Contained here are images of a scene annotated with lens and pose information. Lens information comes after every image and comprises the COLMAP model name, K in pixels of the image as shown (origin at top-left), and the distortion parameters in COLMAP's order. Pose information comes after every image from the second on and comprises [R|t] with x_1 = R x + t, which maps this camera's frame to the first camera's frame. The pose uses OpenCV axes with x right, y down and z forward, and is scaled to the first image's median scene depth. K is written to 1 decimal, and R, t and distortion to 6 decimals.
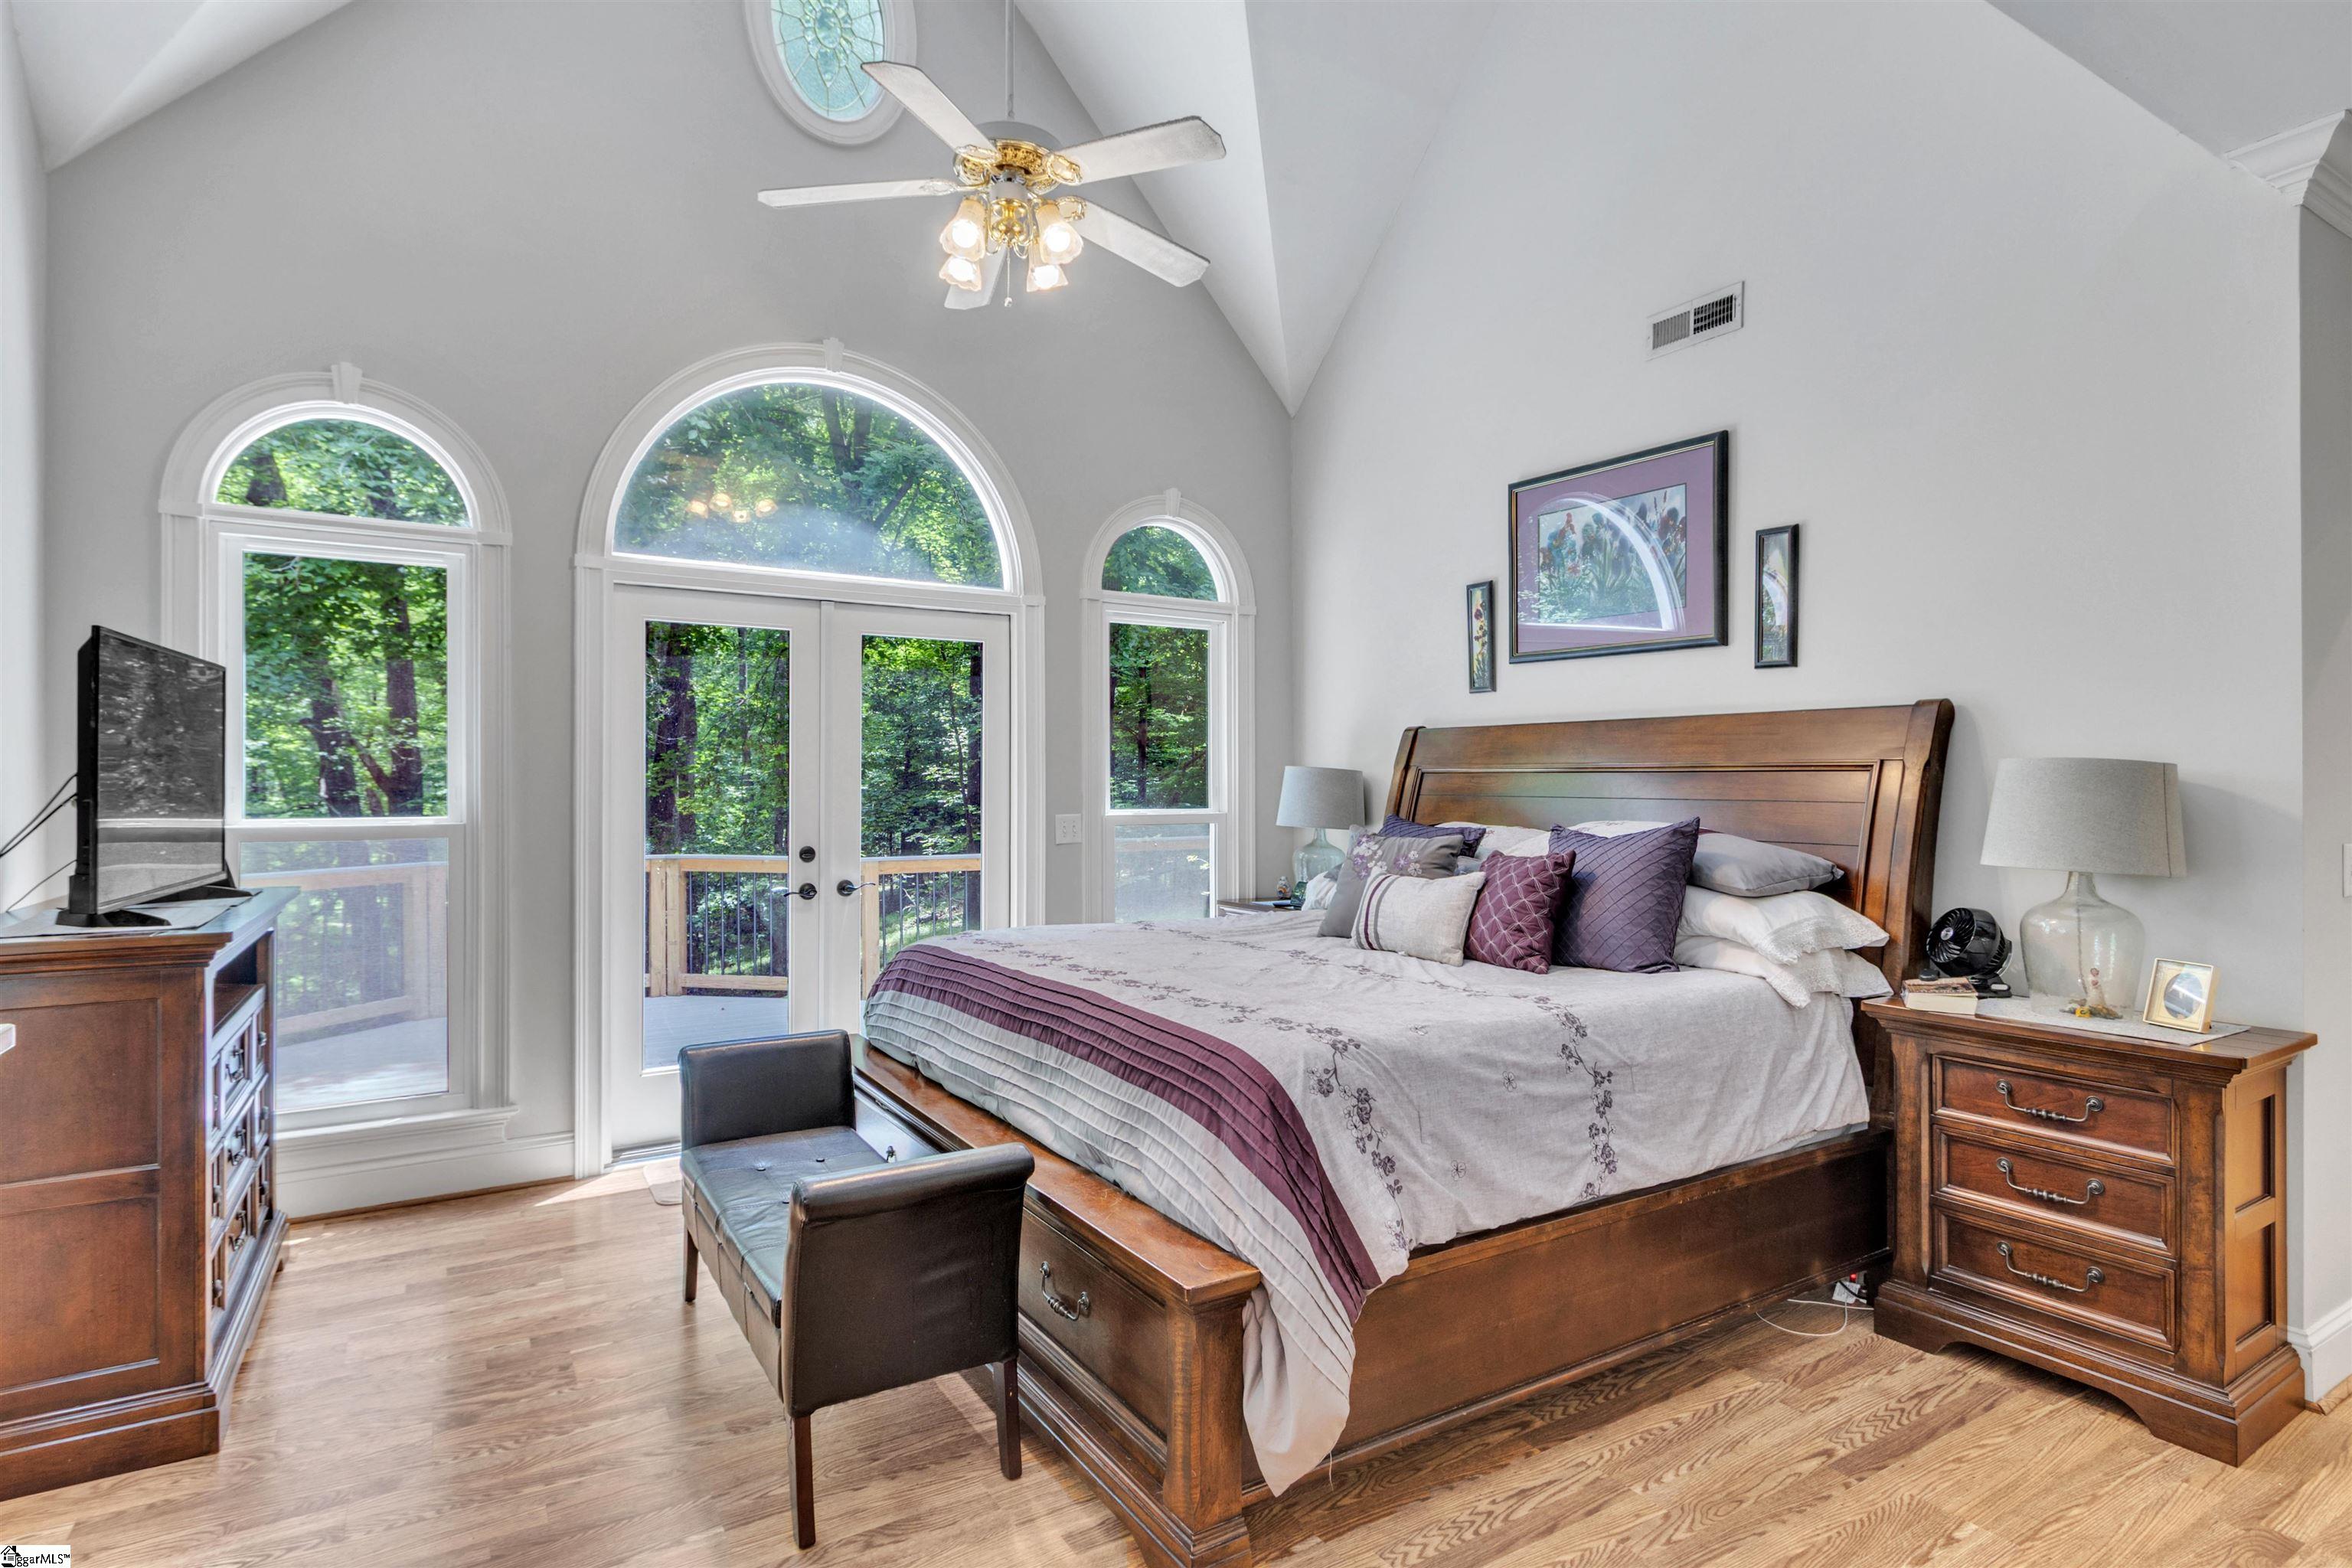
lens RADIAL K [[1186.7, 0, 1170.0], [0, 1186.7, 783.5], [0, 0, 1]] dist [0.002628, 0.000330]
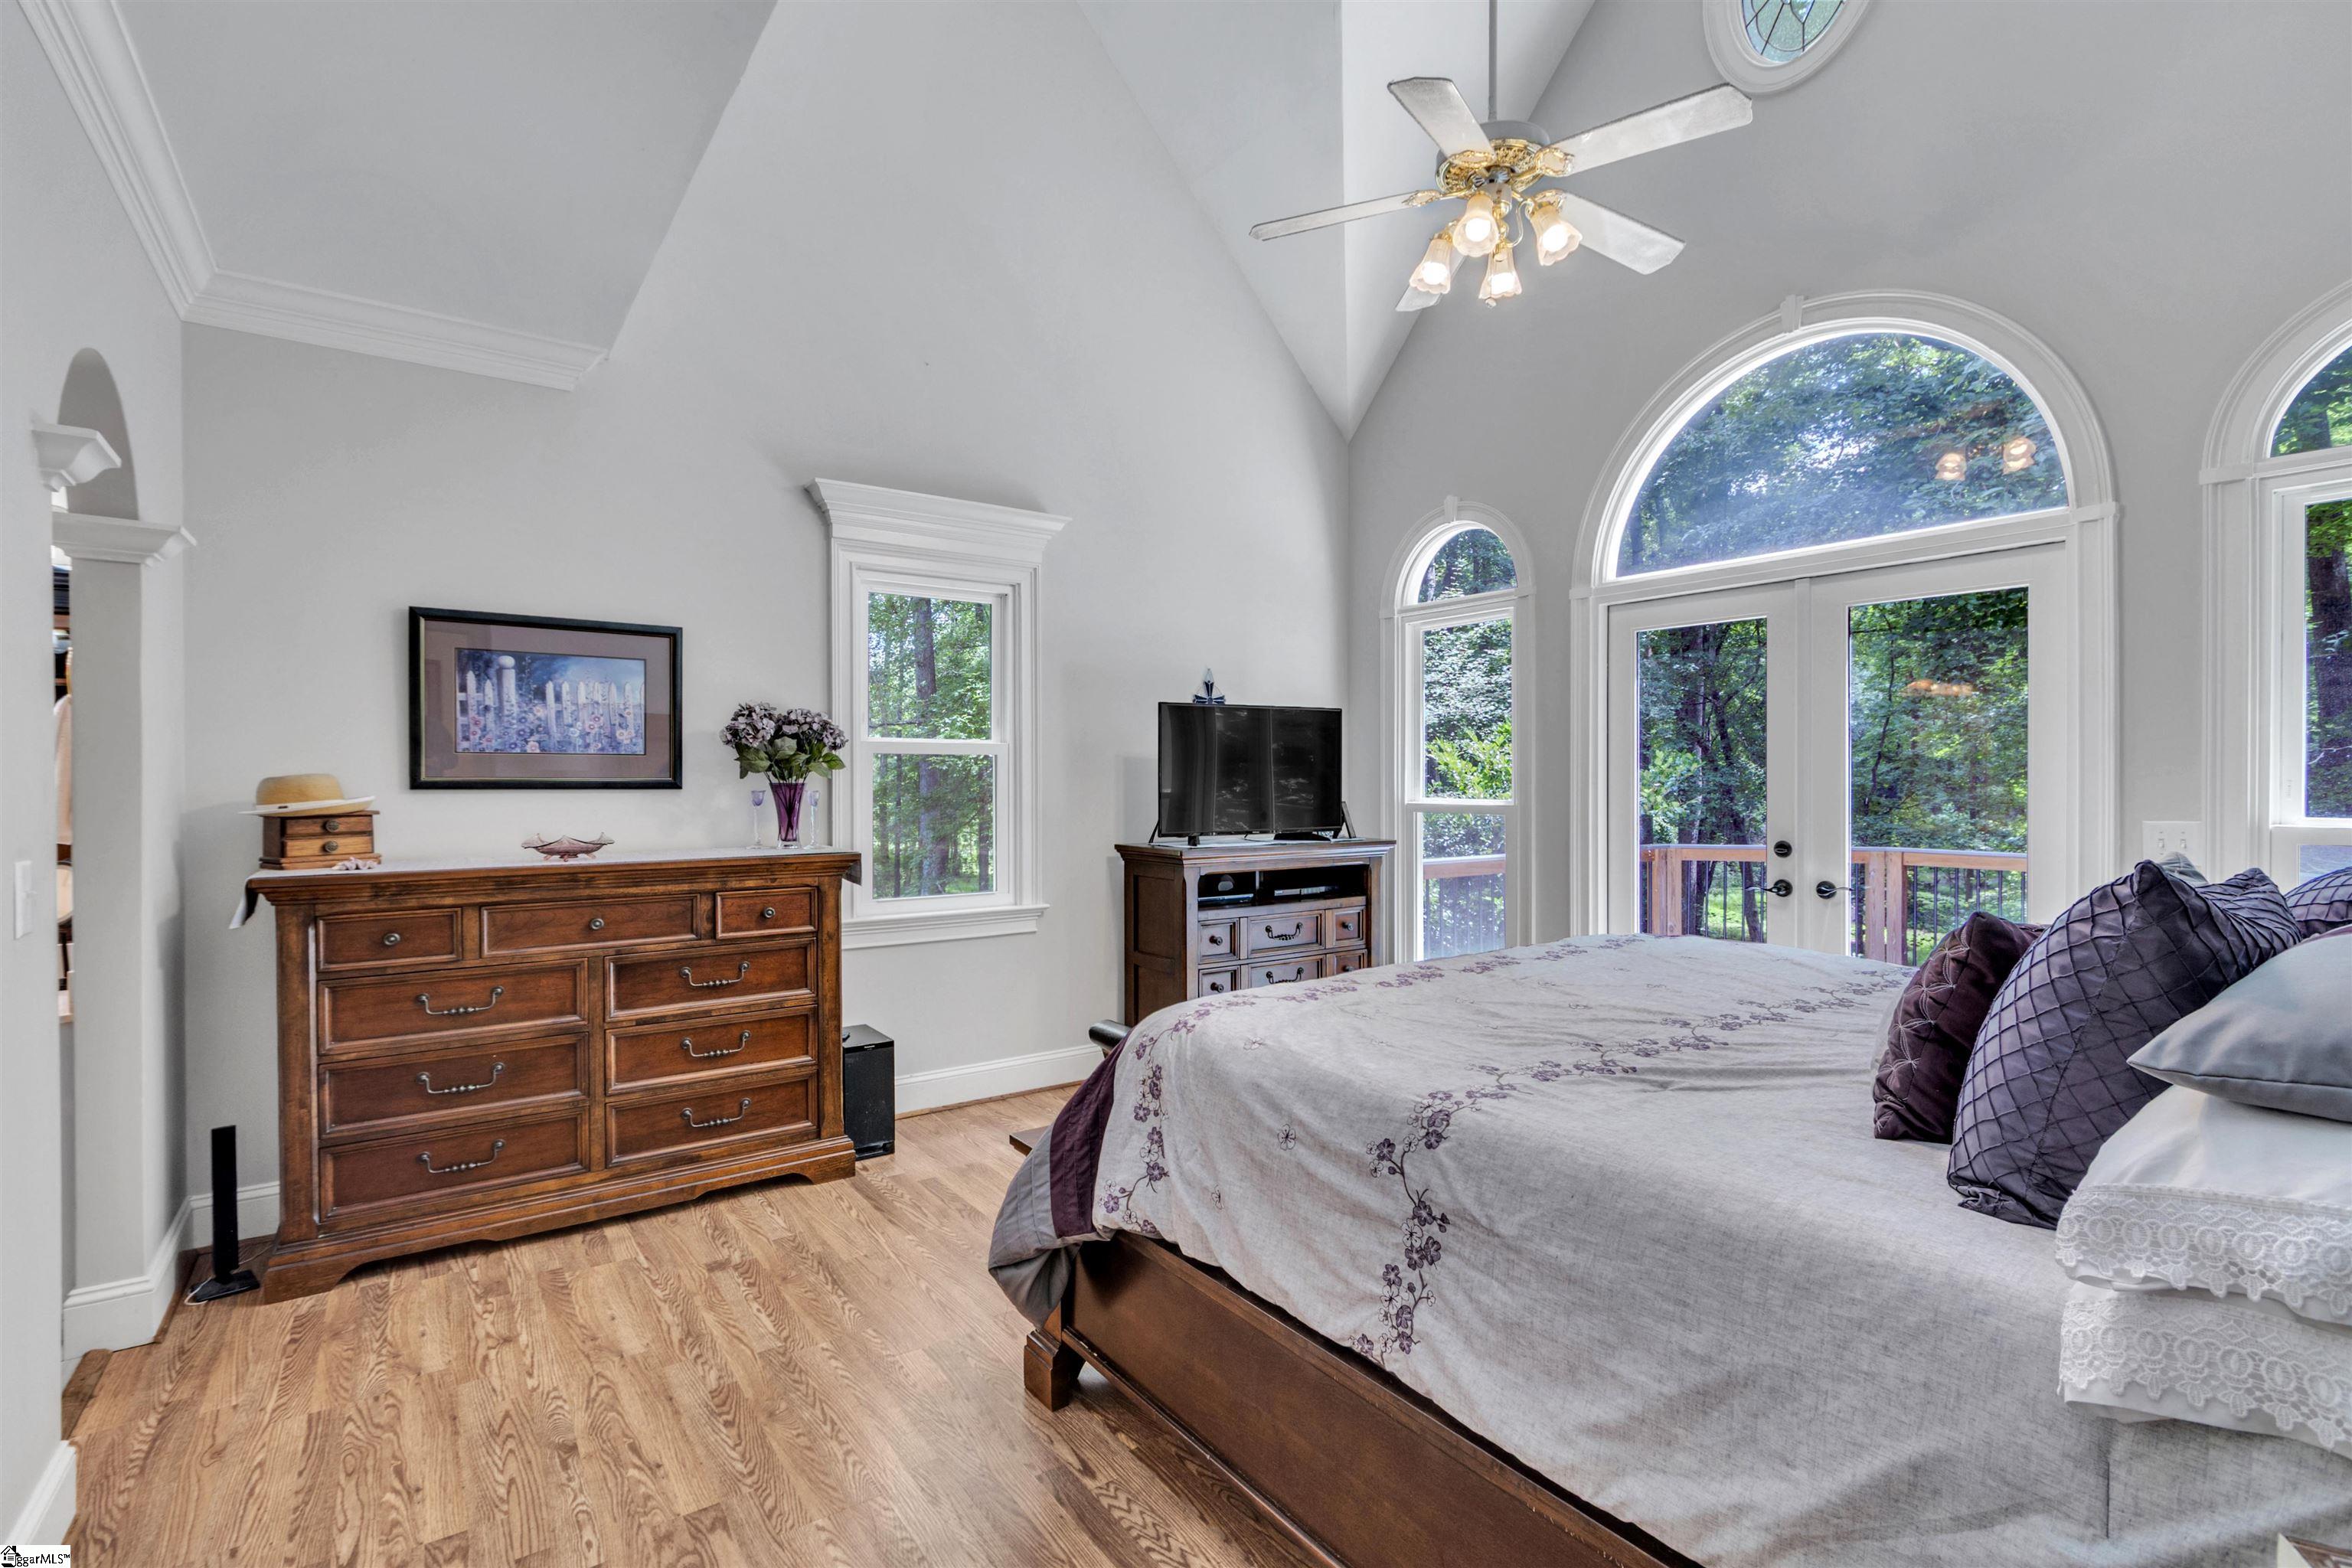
lens RADIAL K [[1080.6, 0, 1172.5], [0, 1080.6, 782.8], [0, 0, 1]] dist [0.001837, -0.000387]
pose [[0.070682, 0.006188, -0.997480, 0.732768], [0.002243, 0.999977, 0.006362, -0.000591], [0.997496, -0.002687, 0.070667, 0.619628]]
